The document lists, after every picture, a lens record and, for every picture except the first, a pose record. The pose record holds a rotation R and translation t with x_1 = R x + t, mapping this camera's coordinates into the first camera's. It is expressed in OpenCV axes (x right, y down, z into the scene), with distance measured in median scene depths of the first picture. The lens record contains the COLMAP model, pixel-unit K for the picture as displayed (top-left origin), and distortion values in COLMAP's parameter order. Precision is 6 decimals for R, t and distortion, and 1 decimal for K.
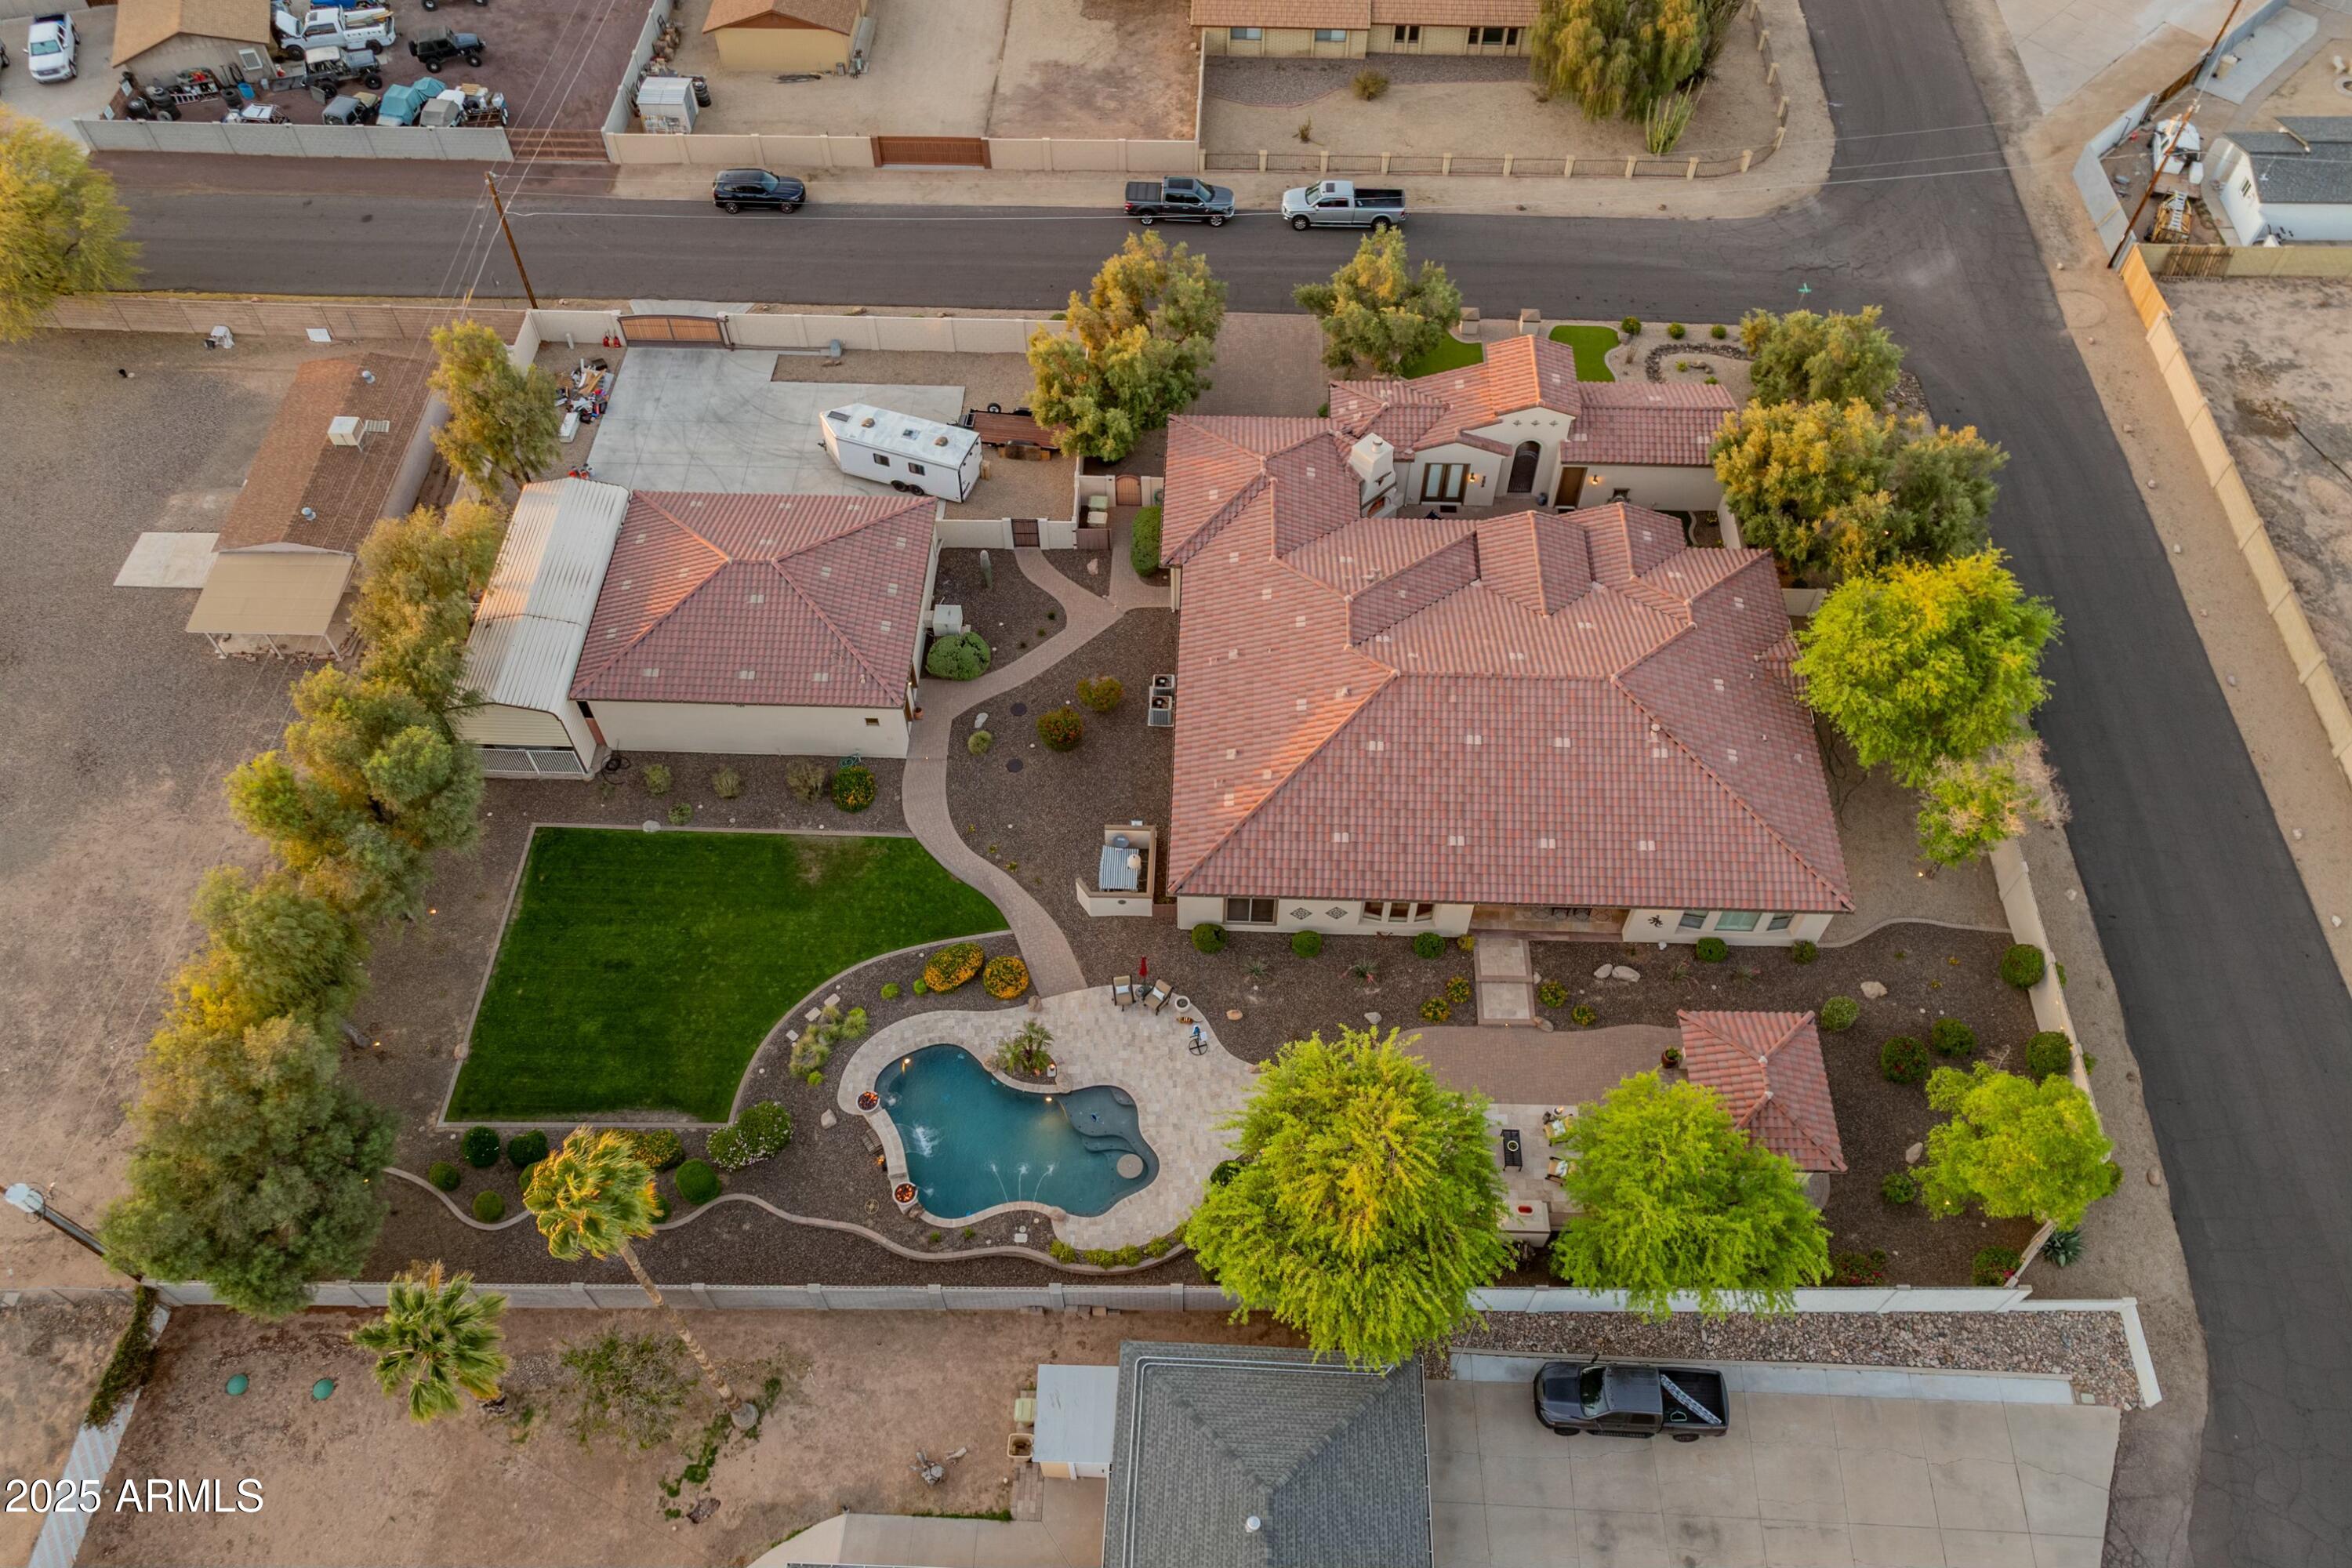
lens RADIAL K [[1614.5, 0, 1161.2], [0, 1614.5, 825.2], [0, 0, 1]] dist [-0.008241, 0.001133]
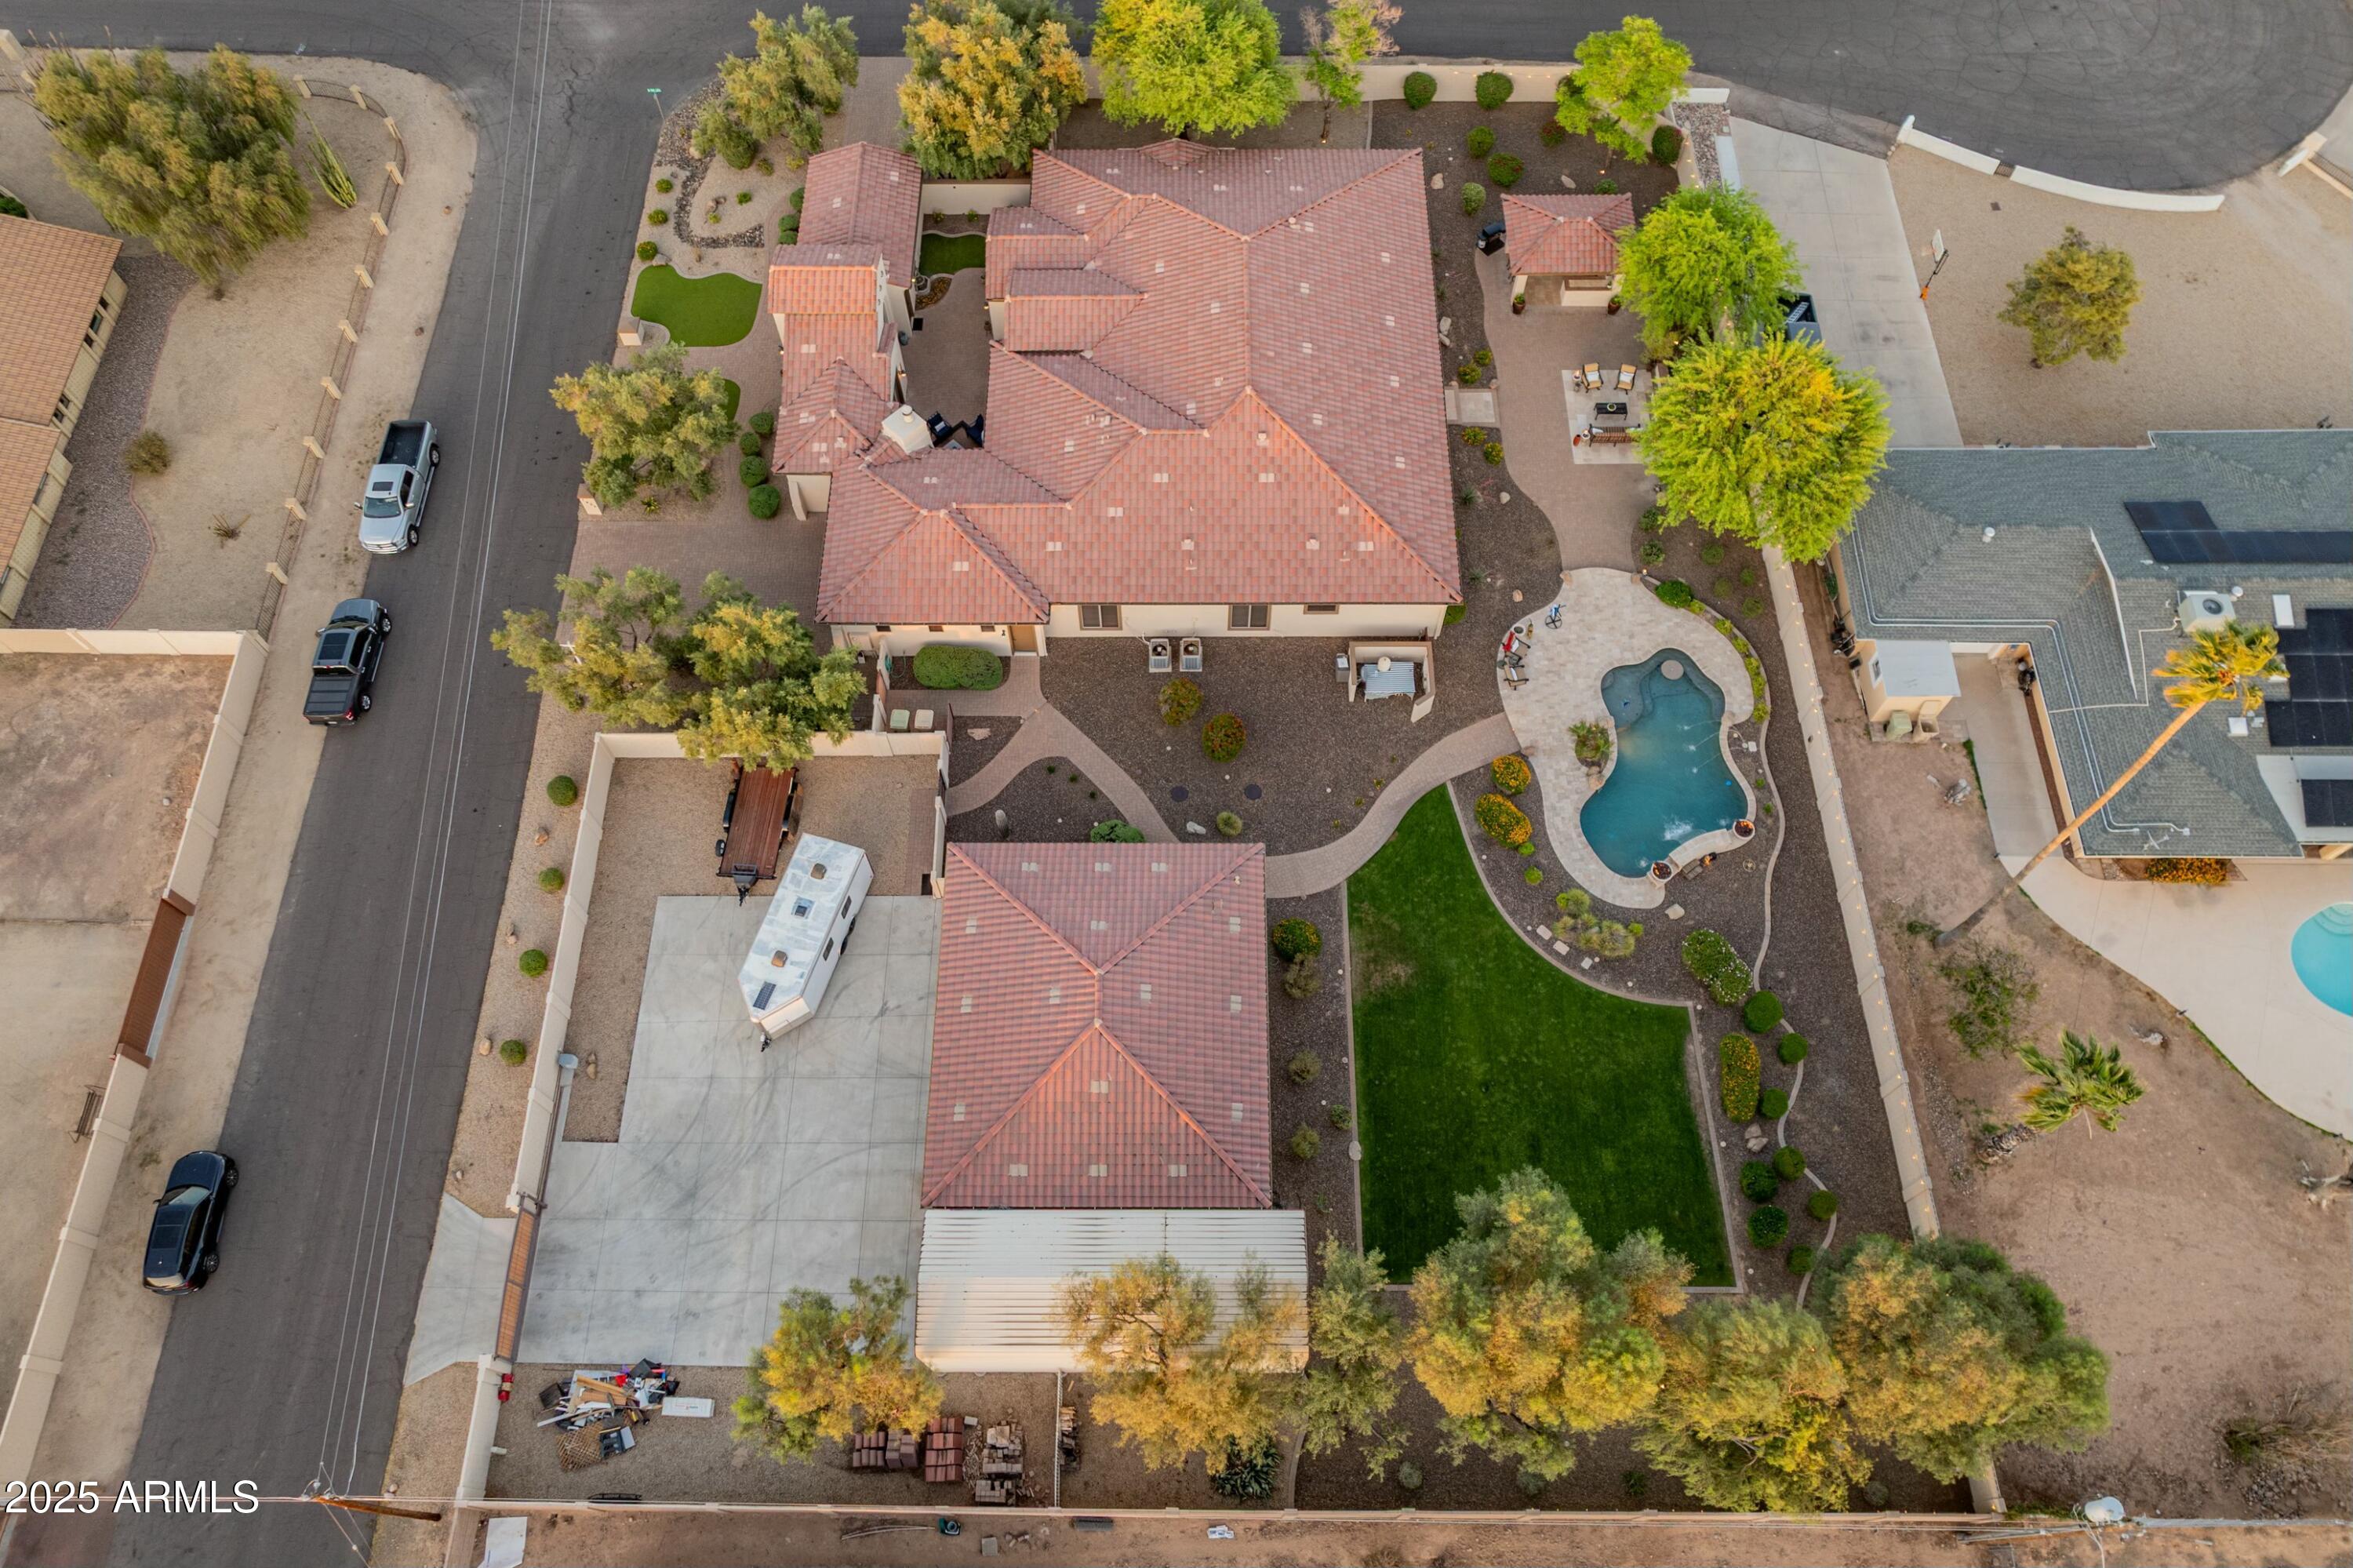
lens RADIAL K [[1615.2, 0, 1161.7], [0, 1615.2, 825.2], [0, 0, 1]] dist [-0.008241, 0.001133]
pose [[-0.030187, -0.898729, 0.437464, -0.527449], [0.832726, 0.219465, 0.508332, -0.566808], [-0.552861, 0.379633, 0.741770, 0.318842]]
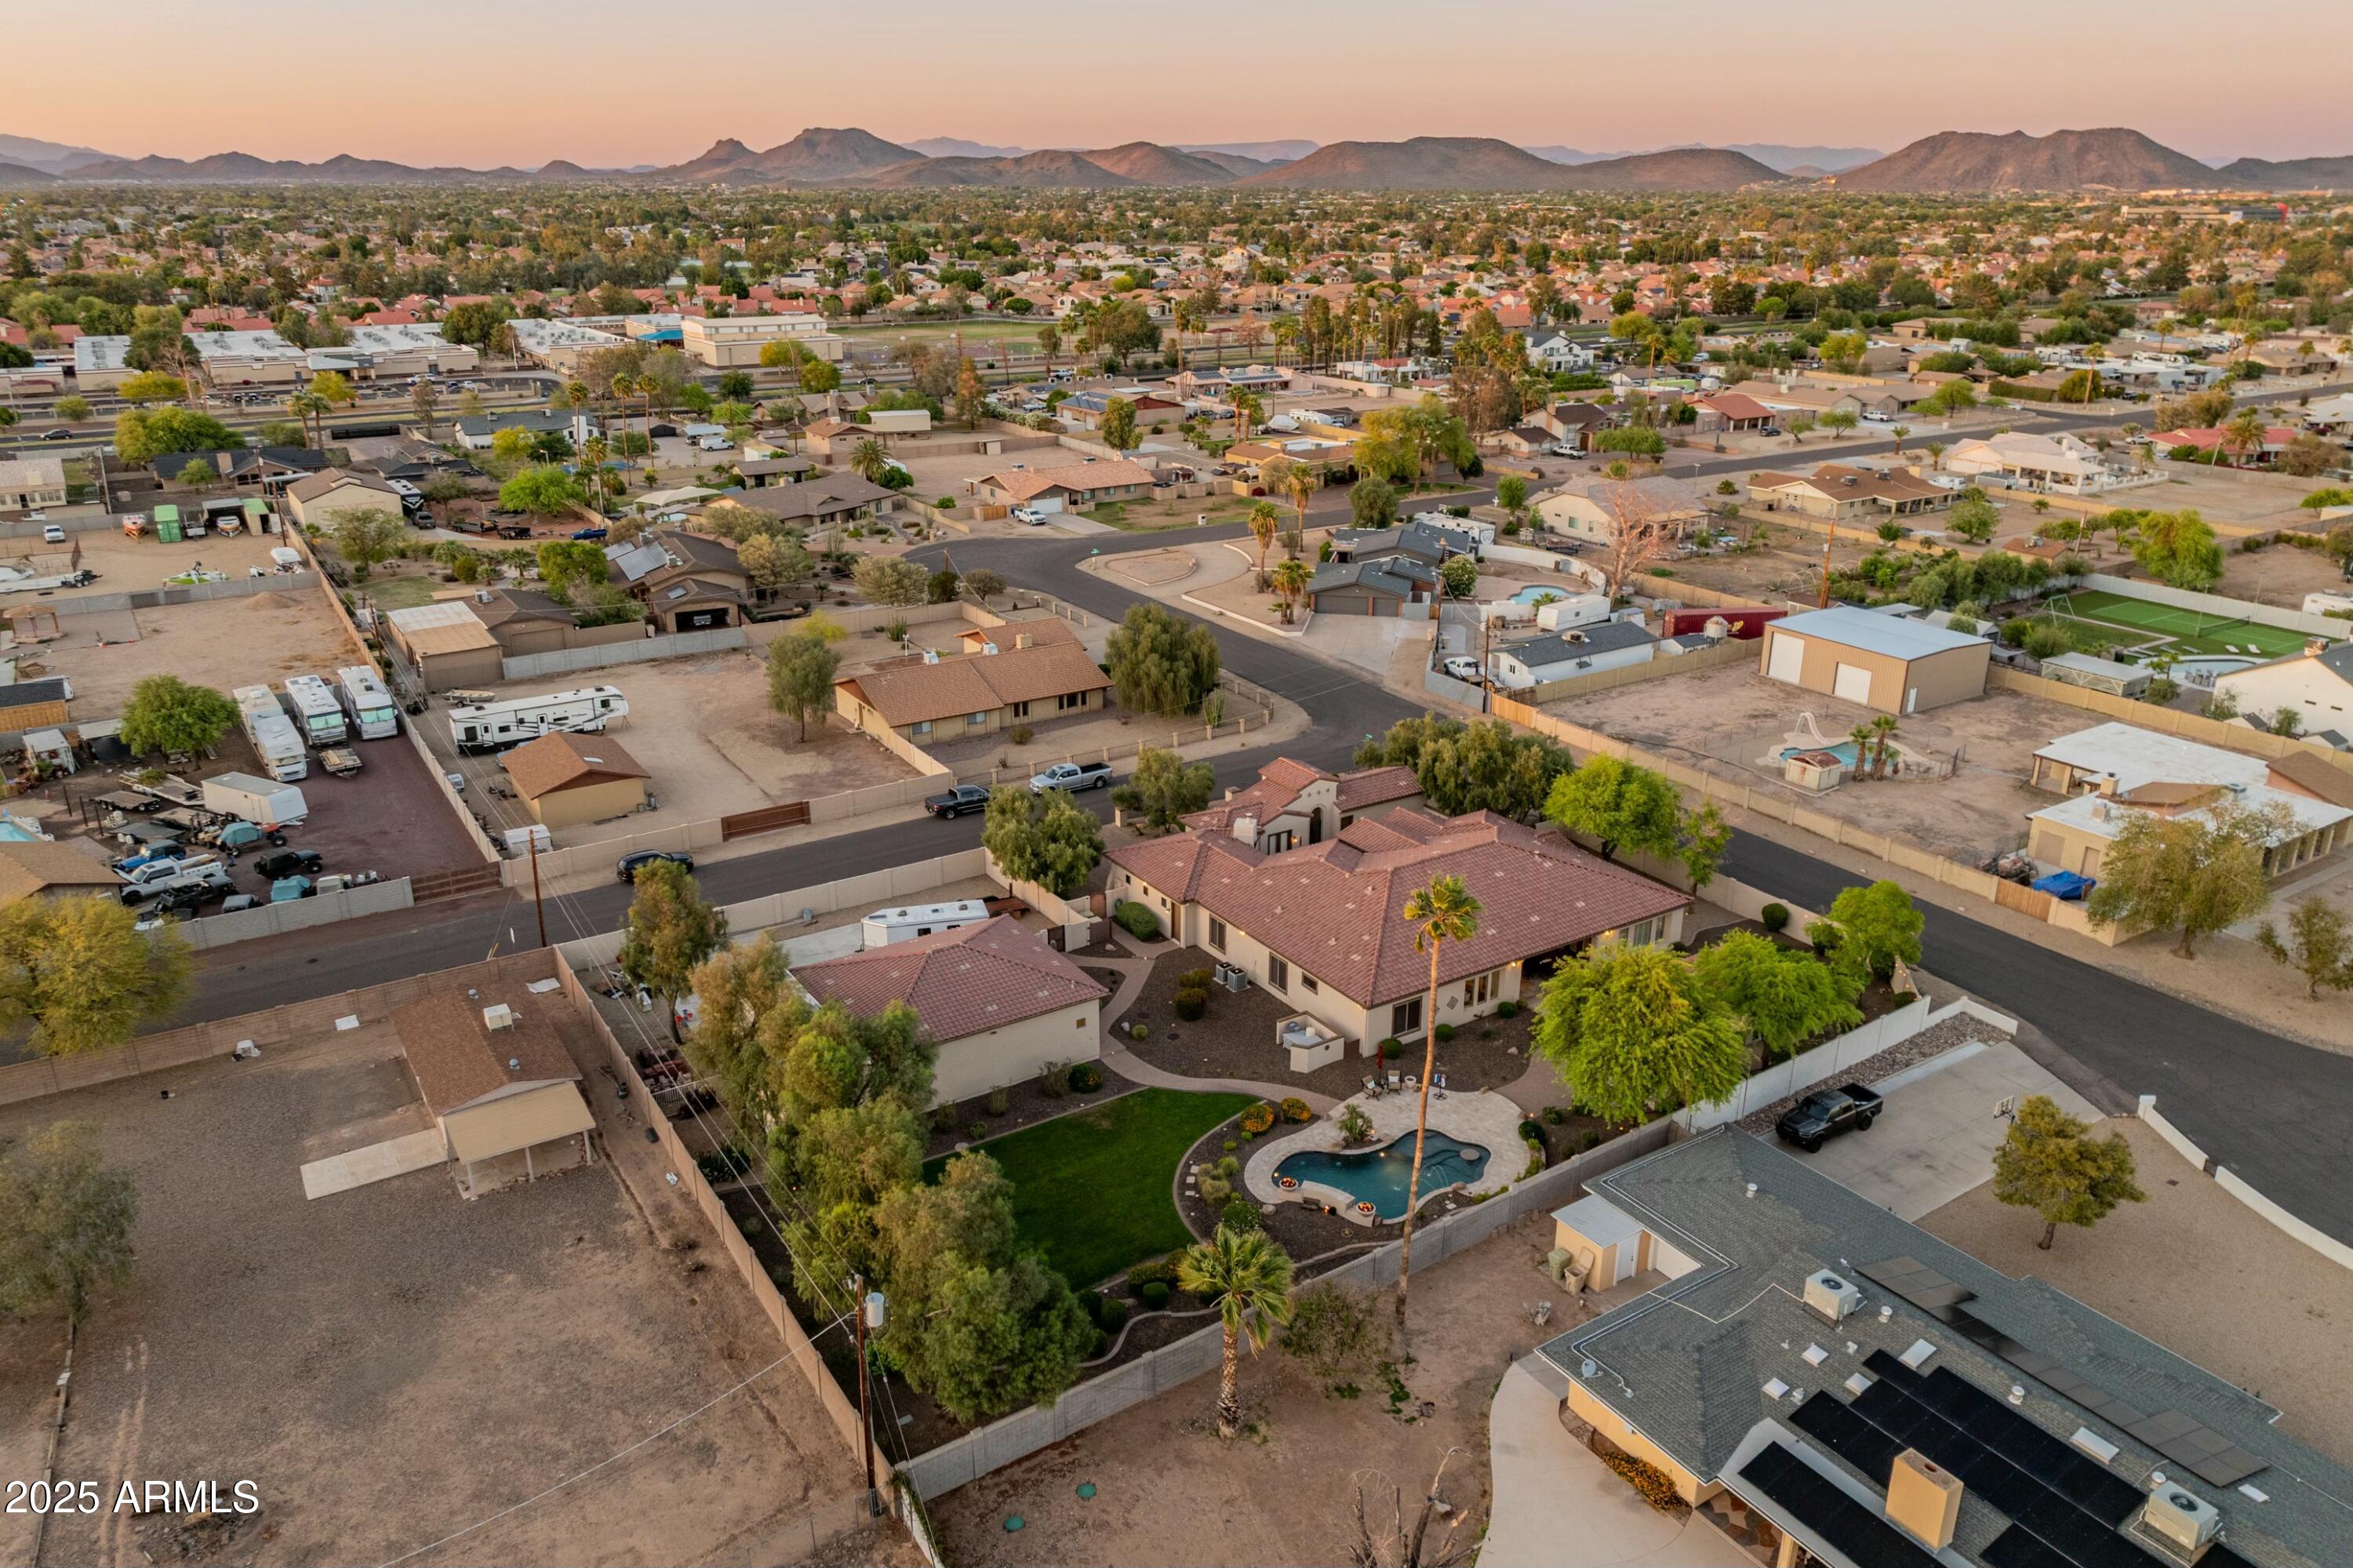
lens RADIAL K [[1615.2, 0, 1161.7], [0, 1615.2, 825.2], [0, 0, 1]] dist [-0.008241, 0.001133]
pose [[0.824082, -0.206319, 0.527562, -0.755134], [0.467821, 0.773032, -0.428446, 0.387692], [-0.319426, 0.599879, 0.733561, -0.067955]]
